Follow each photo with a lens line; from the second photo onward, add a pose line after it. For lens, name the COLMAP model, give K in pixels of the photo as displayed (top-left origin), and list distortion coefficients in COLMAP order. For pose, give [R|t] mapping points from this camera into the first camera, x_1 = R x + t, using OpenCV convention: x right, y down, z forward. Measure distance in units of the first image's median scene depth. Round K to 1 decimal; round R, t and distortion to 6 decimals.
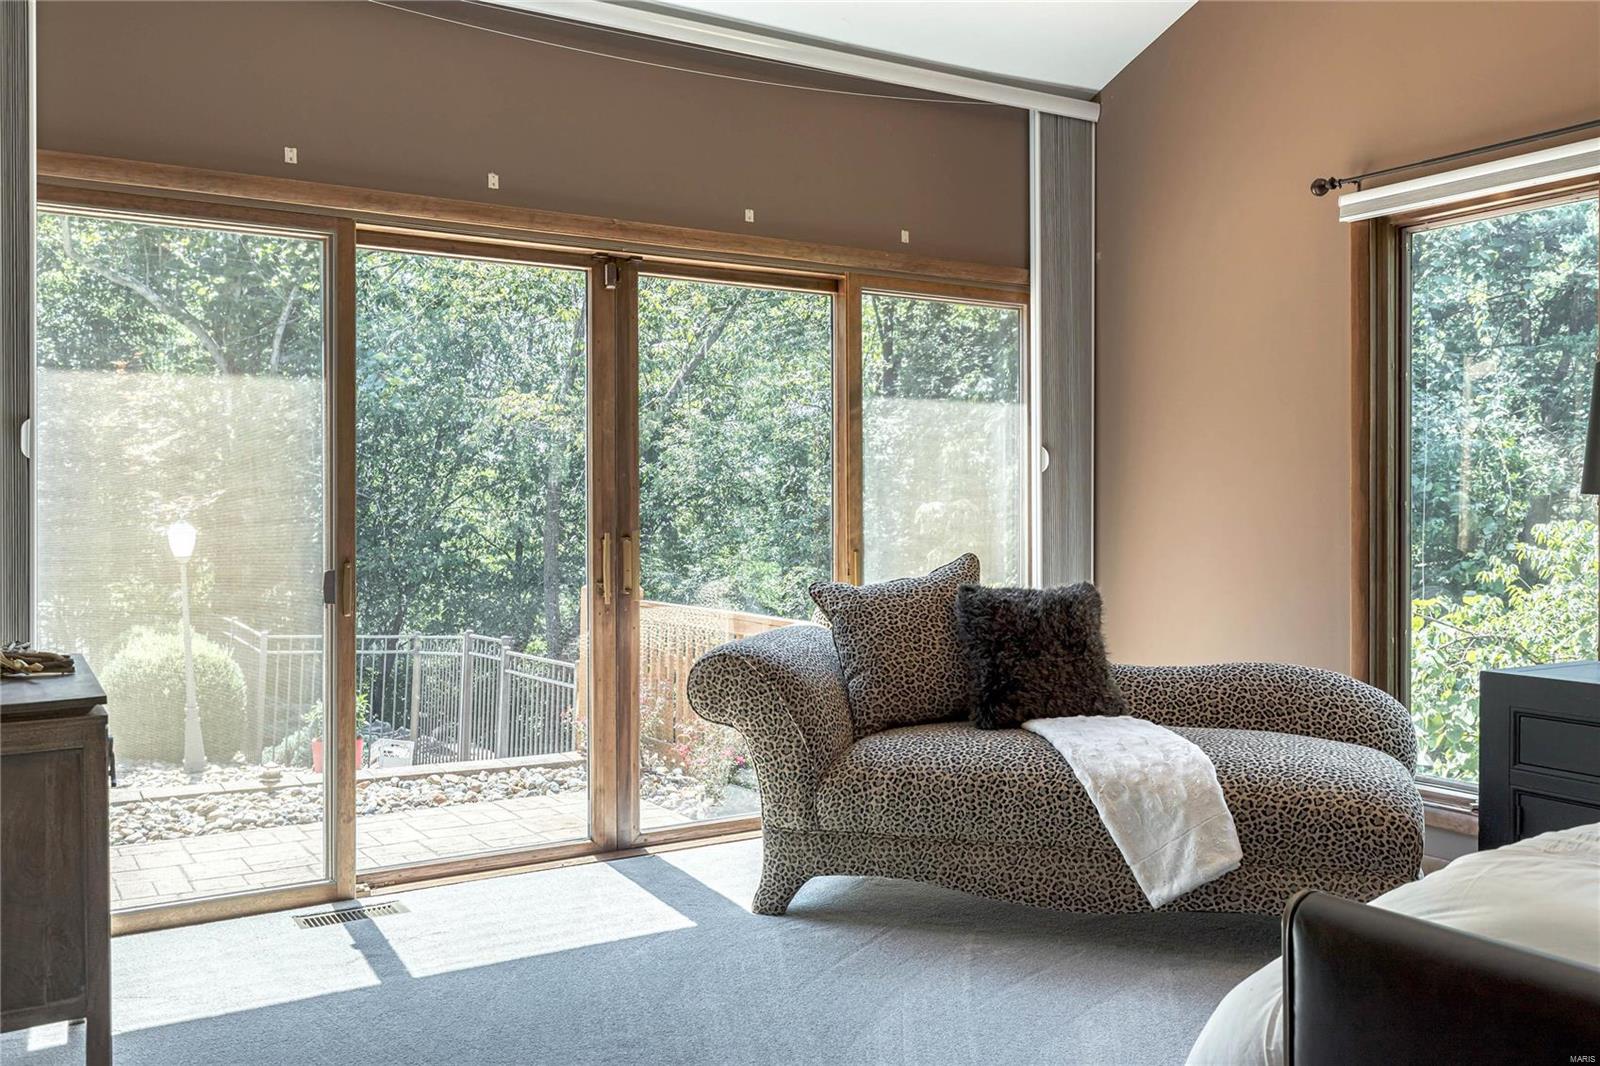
lens RADIAL K [[1360.6, 0, 782.2], [0, 1360.6, 498.3], [0, 0, 1]] dist [0.004825, -0.016256]
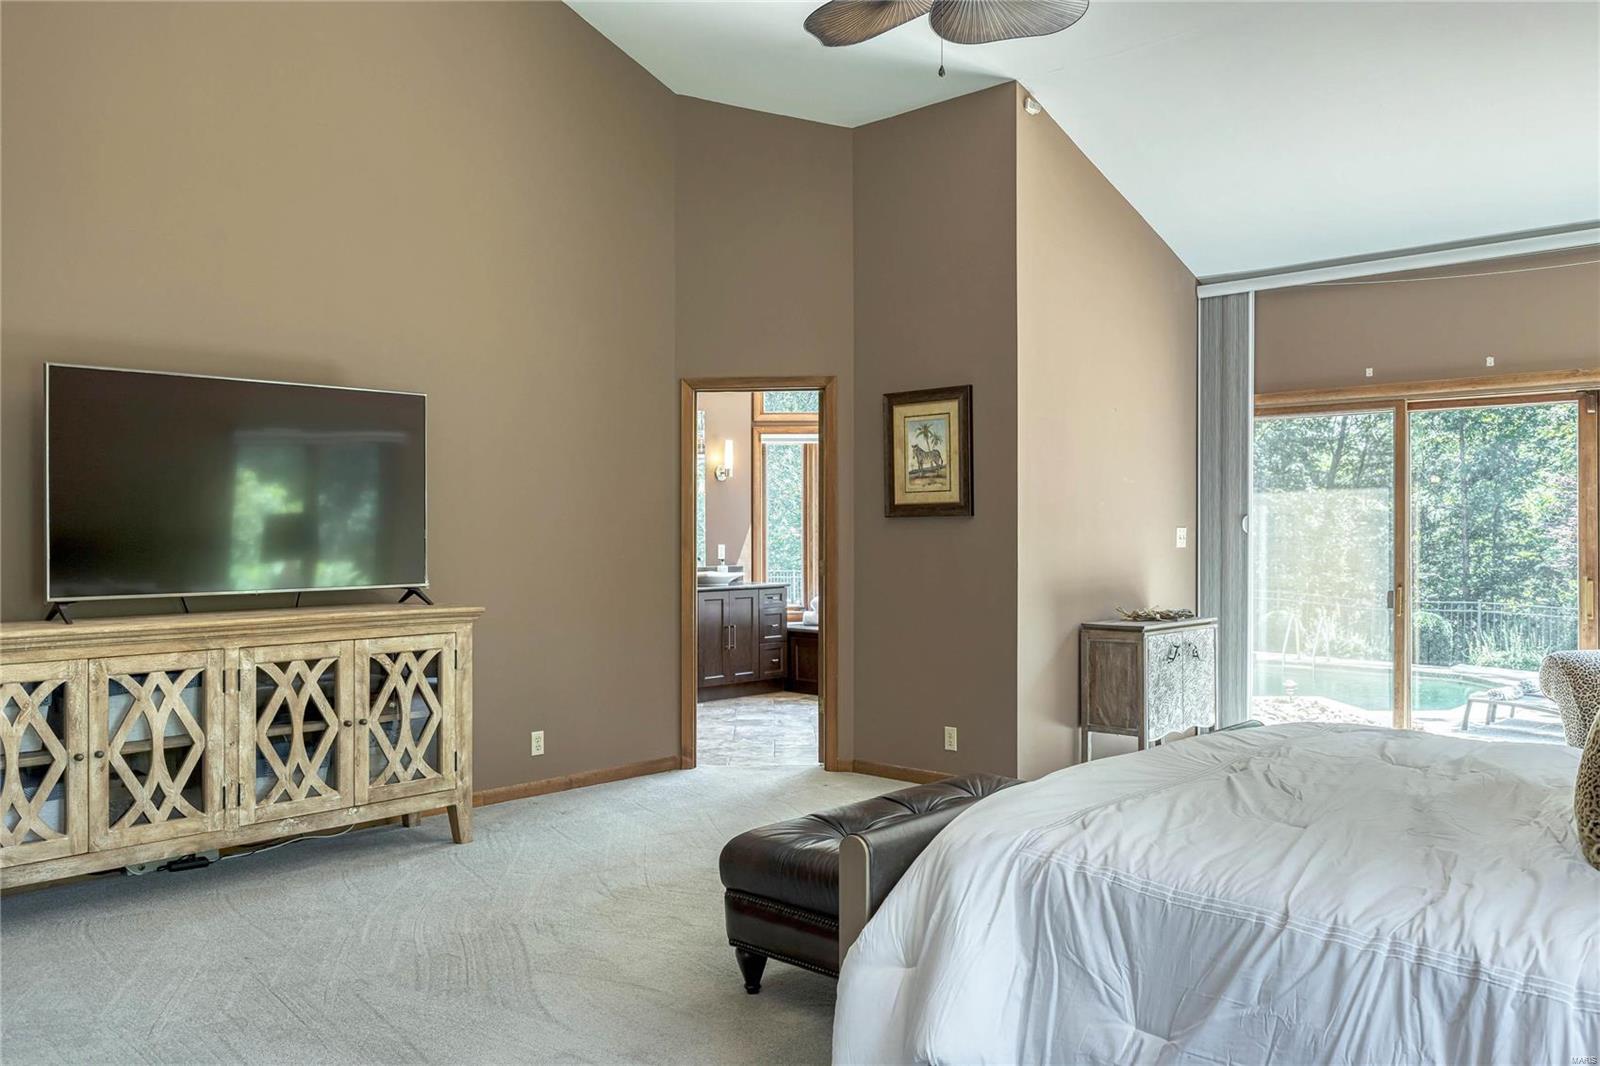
lens RADIAL K [[1235.0, 0, 784.9], [0, 1235.0, 535.3], [0, 0, 1]] dist [0.004346, 0.001836]
pose [[0.266177, 0.008055, -0.963890, 0.947981], [0.010437, 0.999882, 0.011238, -0.043731], [0.963868, -0.013052, 0.266062, -0.218251]]
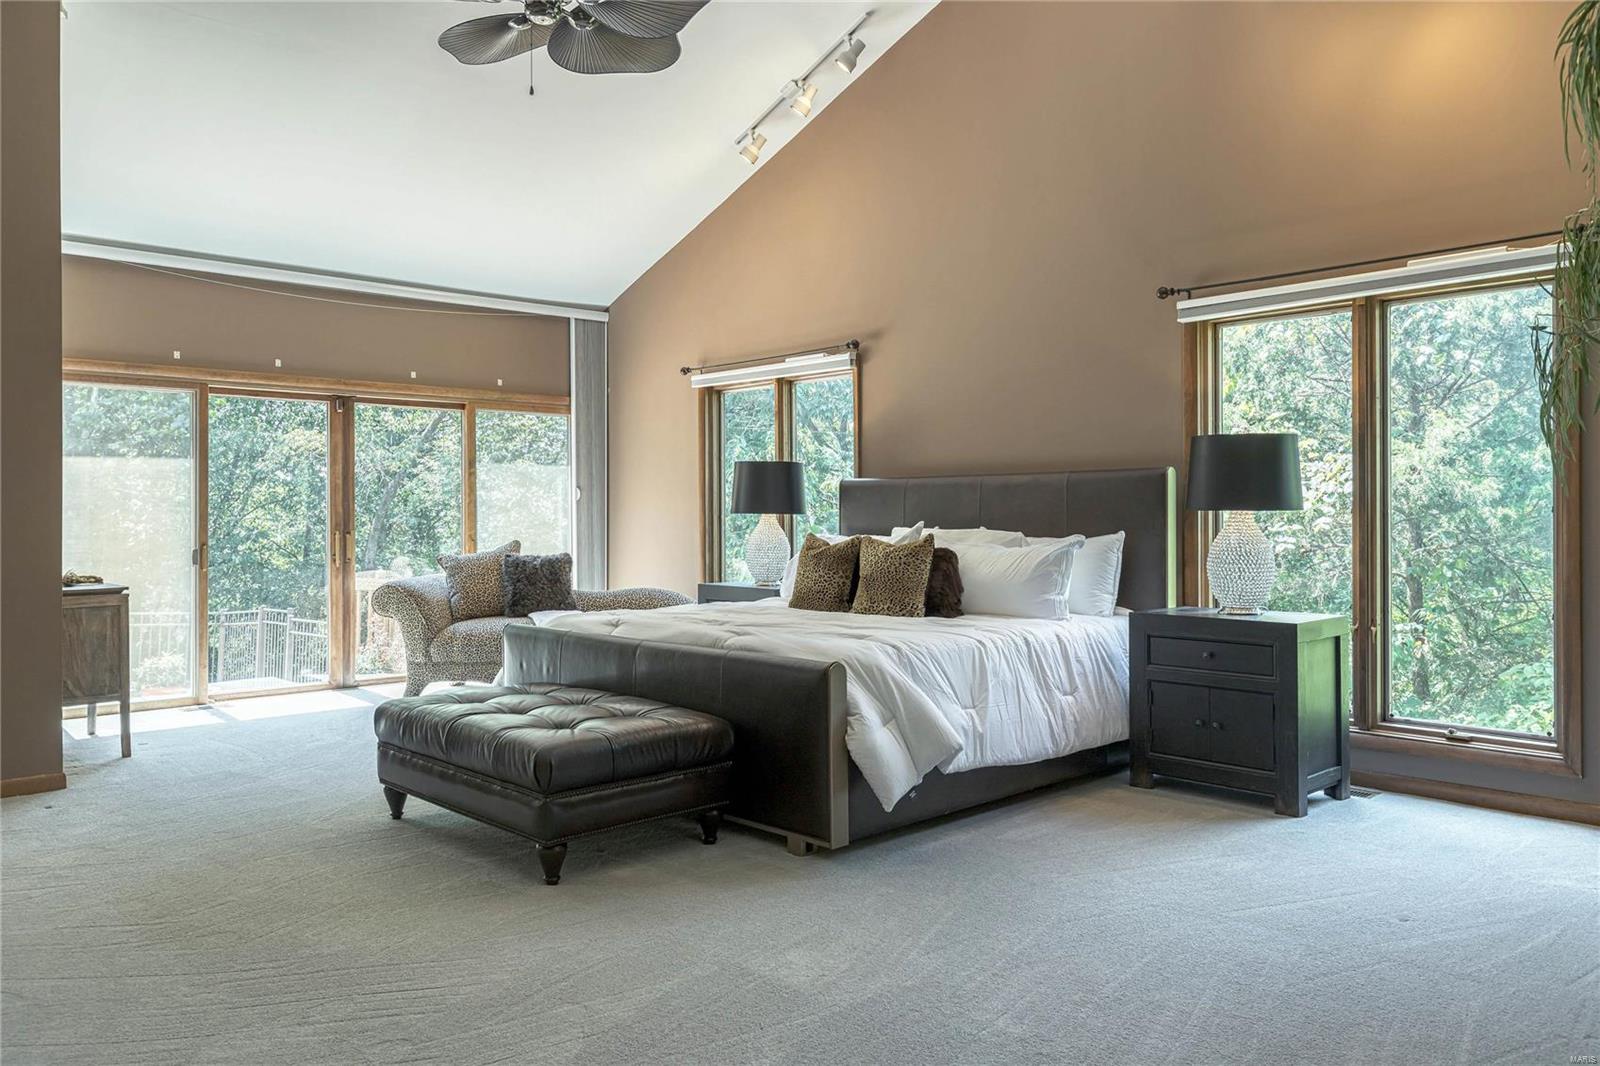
lens RADIAL K [[1197.8, 0, 800.7], [0, 1197.8, 504.1], [0, 0, 1]] dist [0.004029, -0.005062]
pose [[0.980635, 0.001019, 0.195841, 0.199254], [-0.000262, 0.999992, -0.003890, -0.008639], [-0.195843, 0.003763, 0.980628, -0.893867]]
